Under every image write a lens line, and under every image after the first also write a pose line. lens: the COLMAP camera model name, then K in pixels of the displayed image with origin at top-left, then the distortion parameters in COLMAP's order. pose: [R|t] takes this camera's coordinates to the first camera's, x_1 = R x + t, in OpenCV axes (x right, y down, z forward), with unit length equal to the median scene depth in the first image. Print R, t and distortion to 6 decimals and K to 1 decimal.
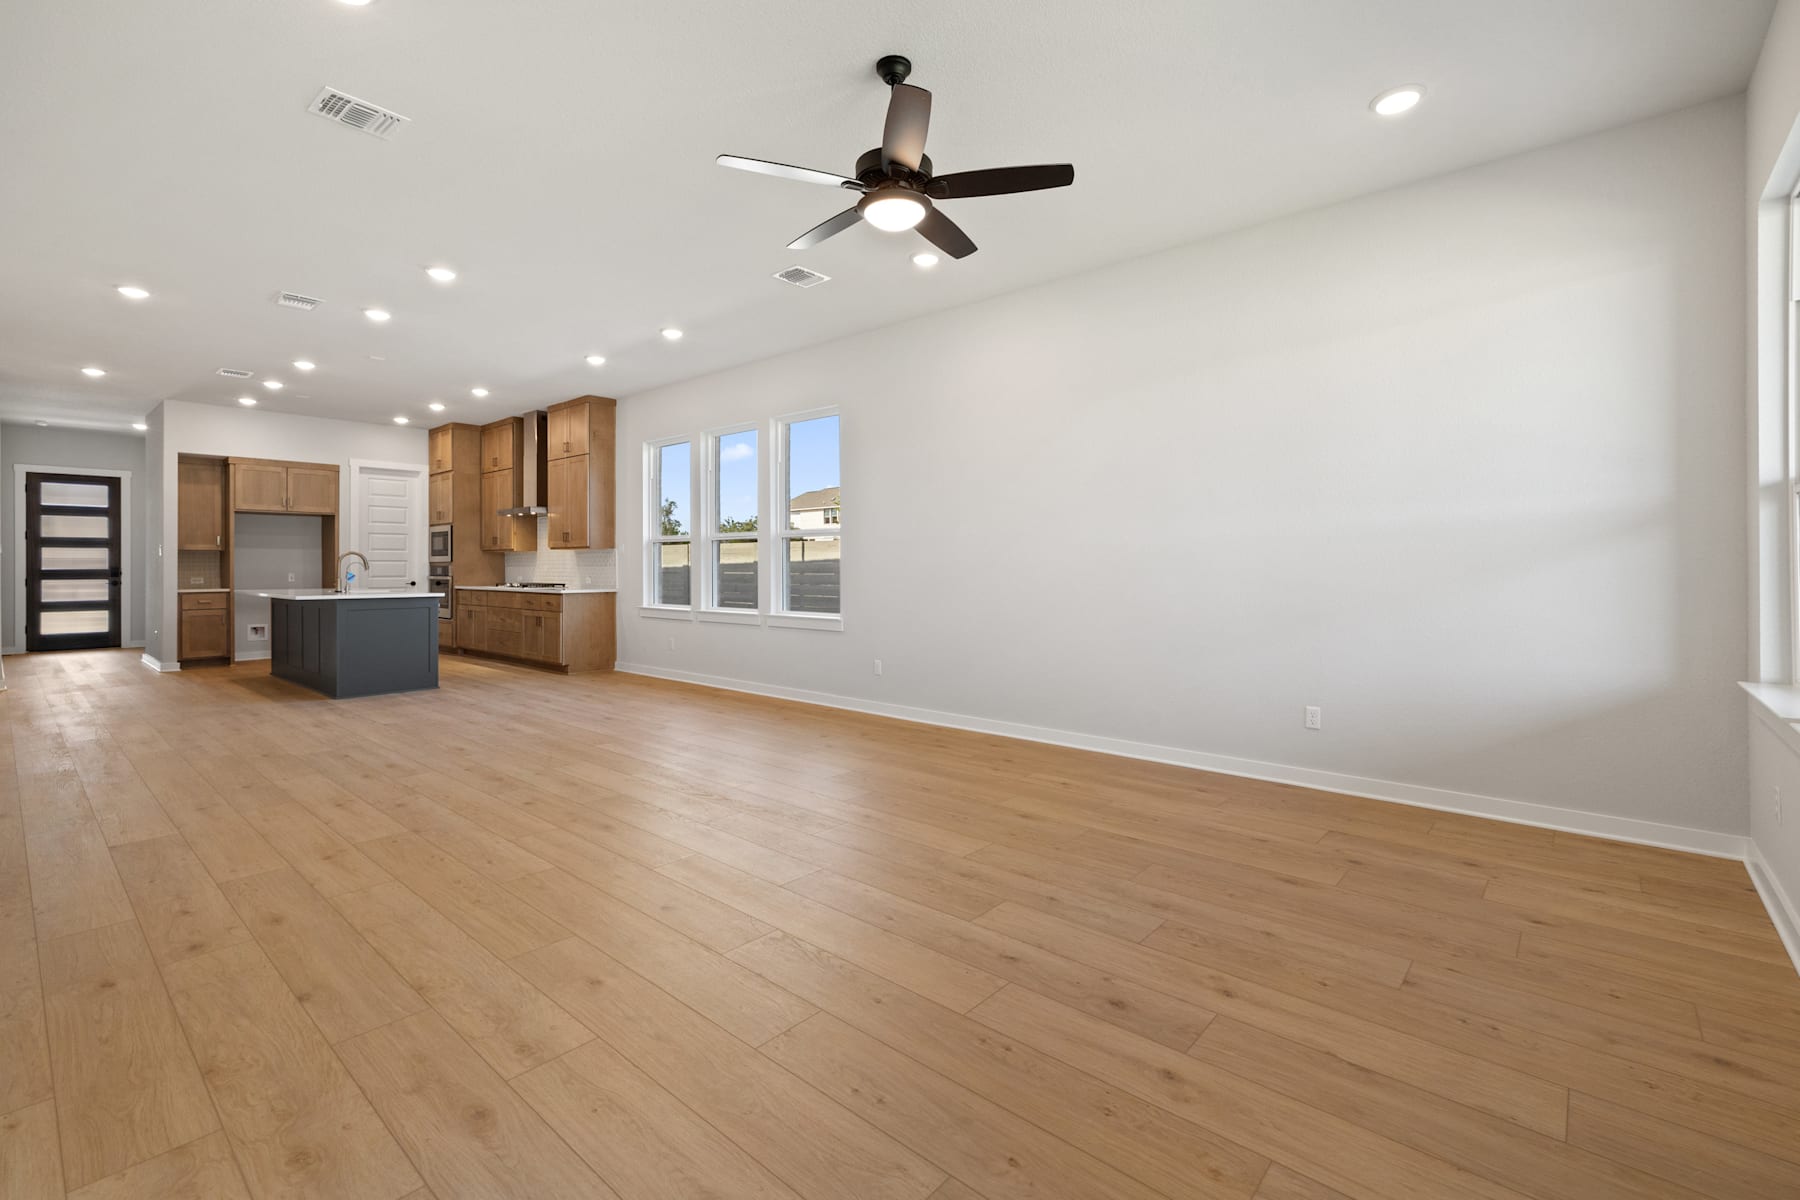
lens RADIAL K [[791.4, 0, 912.1], [0, 791.4, 564.0], [0, 0, 1]] dist [0.000366, 0.000170]
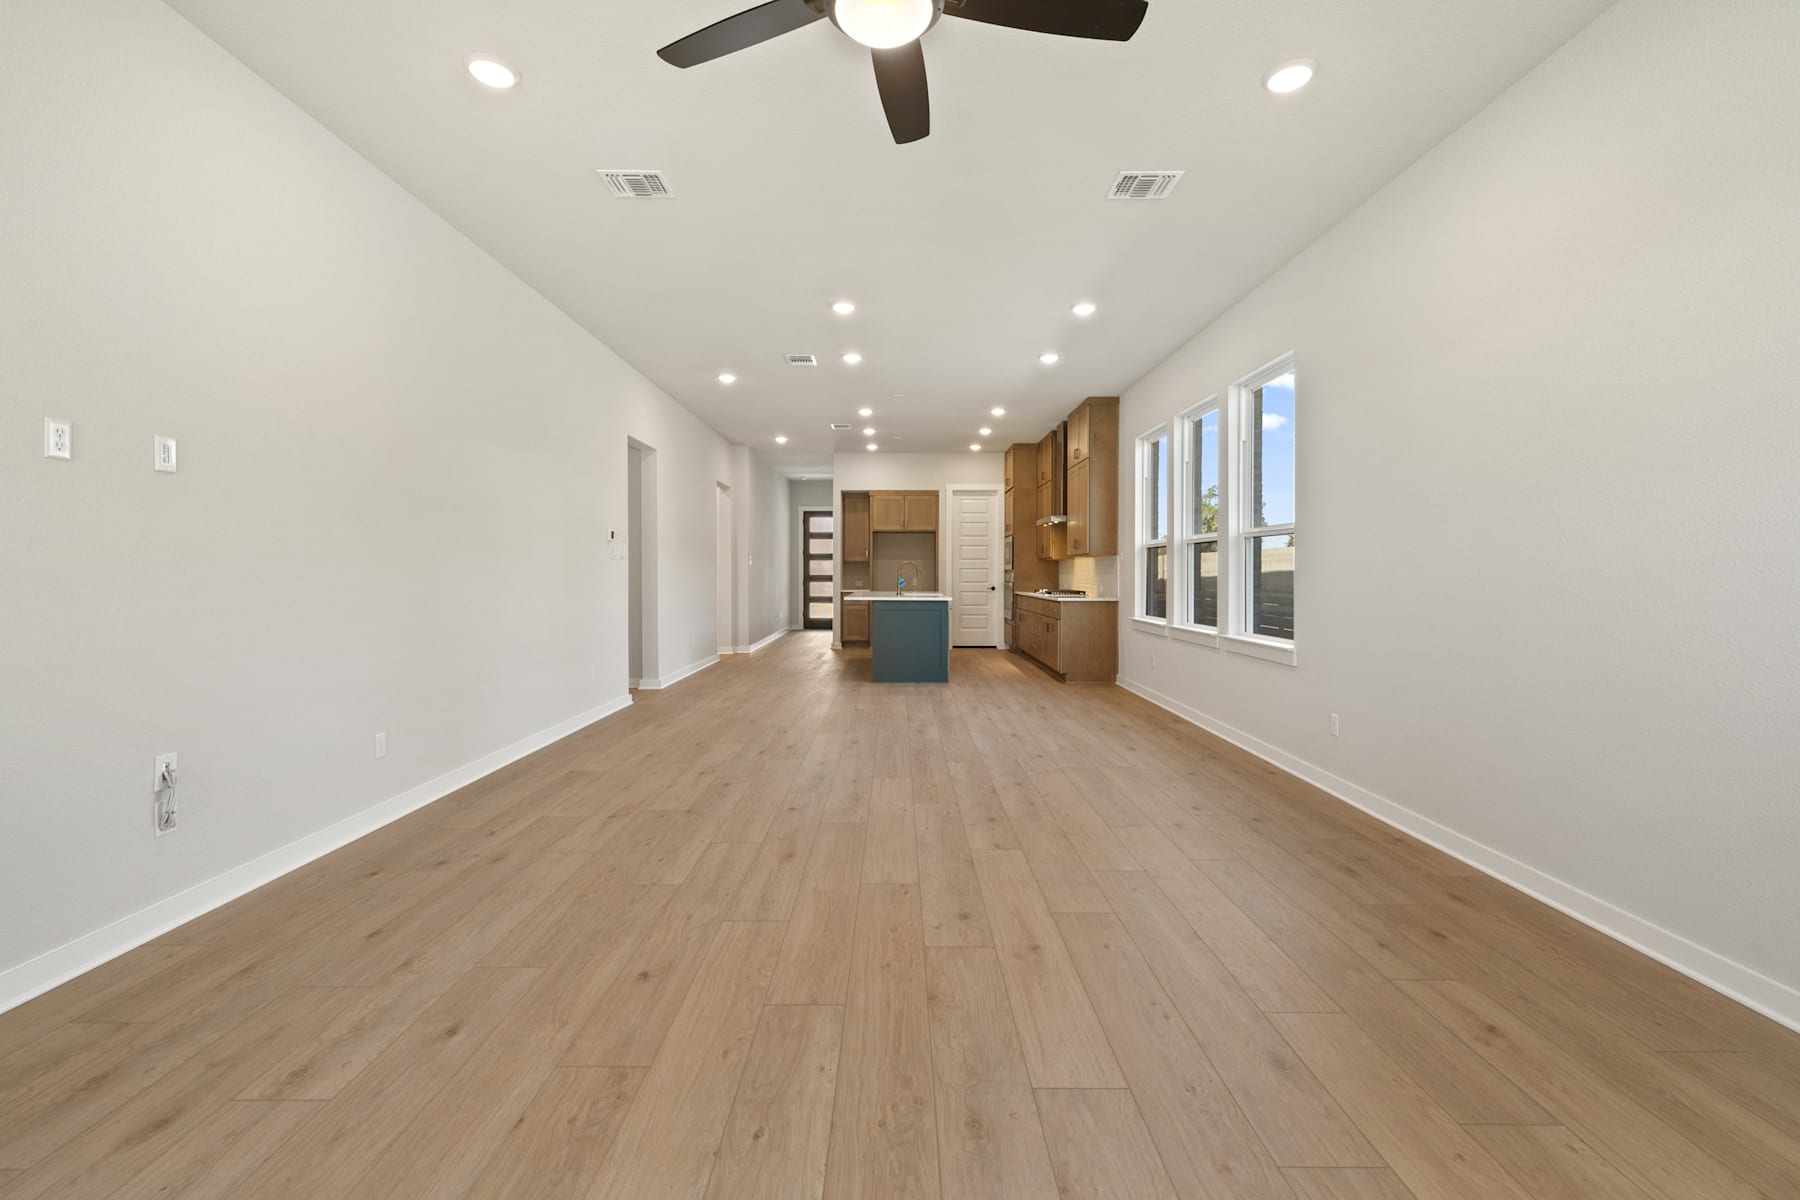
lens RADIAL K [[767.3, 0, 898.0], [0, 767.3, 576.0], [0, 0, 1]] dist [-0.000890, 0.000087]
pose [[0.651640, 0.005146, -0.758511, 0.141472], [-0.001021, 0.999982, 0.005907, 0.000199], [0.758528, -0.003075, 0.651633, 0.194298]]
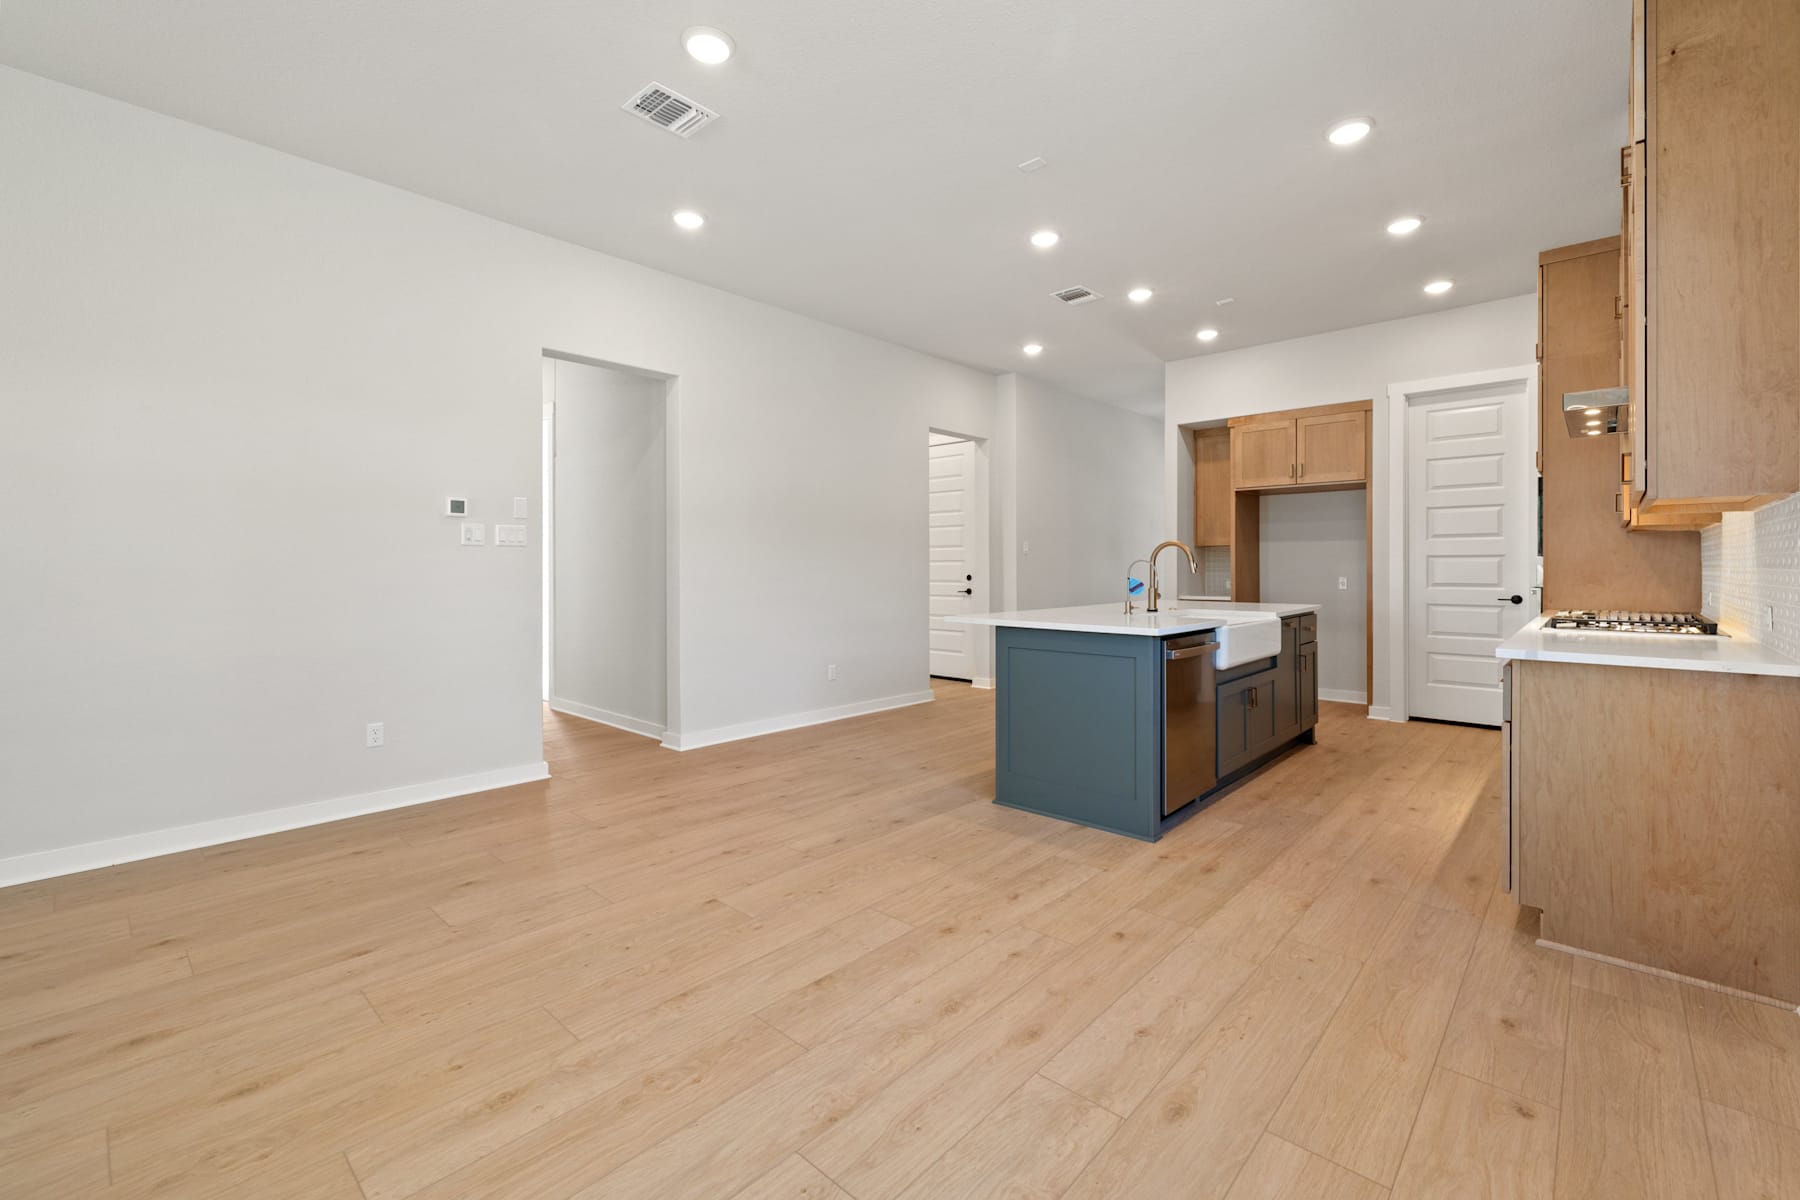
lens RADIAL K [[772.9, 0, 899.8], [0, 772.9, 542.5], [0, 0, 1]] dist [0.002004, 0.000161]
pose [[-0.034953, -0.031102, -0.998905, -0.130771], [0.002516, 0.999510, -0.031209, 0.002486], [0.999386, -0.003604, -0.034858, 0.703242]]
